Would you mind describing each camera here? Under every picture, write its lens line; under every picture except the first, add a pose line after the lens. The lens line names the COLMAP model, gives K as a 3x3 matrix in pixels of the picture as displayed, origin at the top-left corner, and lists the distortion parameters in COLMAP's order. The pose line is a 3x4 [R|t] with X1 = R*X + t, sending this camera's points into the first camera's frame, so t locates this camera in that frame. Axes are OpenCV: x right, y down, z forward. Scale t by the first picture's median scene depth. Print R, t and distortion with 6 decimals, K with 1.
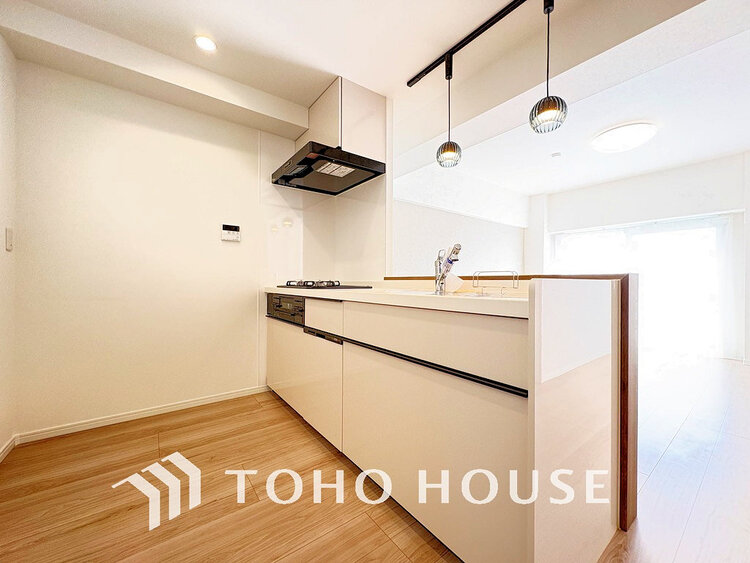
lens RADIAL K [[297.8, 0, 375.9], [0, 297.8, 281.9], [0, 0, 1]] dist [-0.002979, -0.000106]
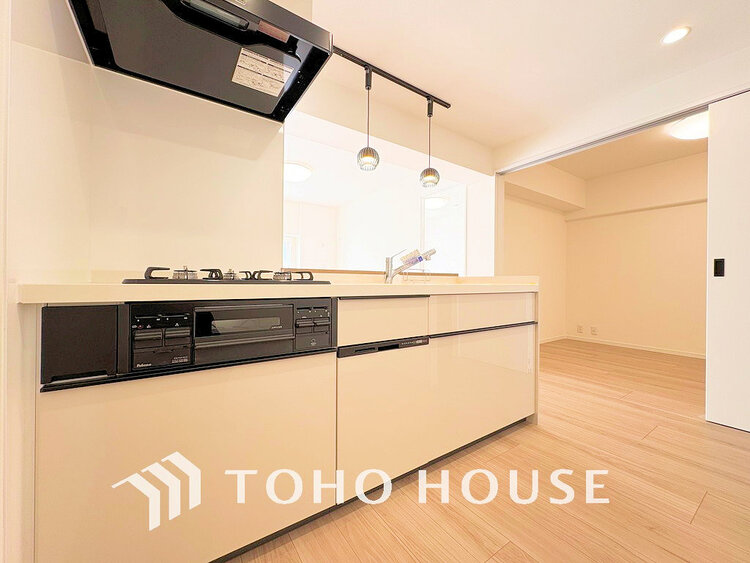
lens RADIAL K [[297.8, 0, 376.0], [0, 297.8, 282.2], [0, 0, 1]] dist [-0.002979, -0.000106]
pose [[0.049147, -0.002449, 0.998789, -0.897387], [-0.007369, 0.999969, 0.002815, 0.019902], [-0.998764, -0.007499, 0.049128, 0.979449]]
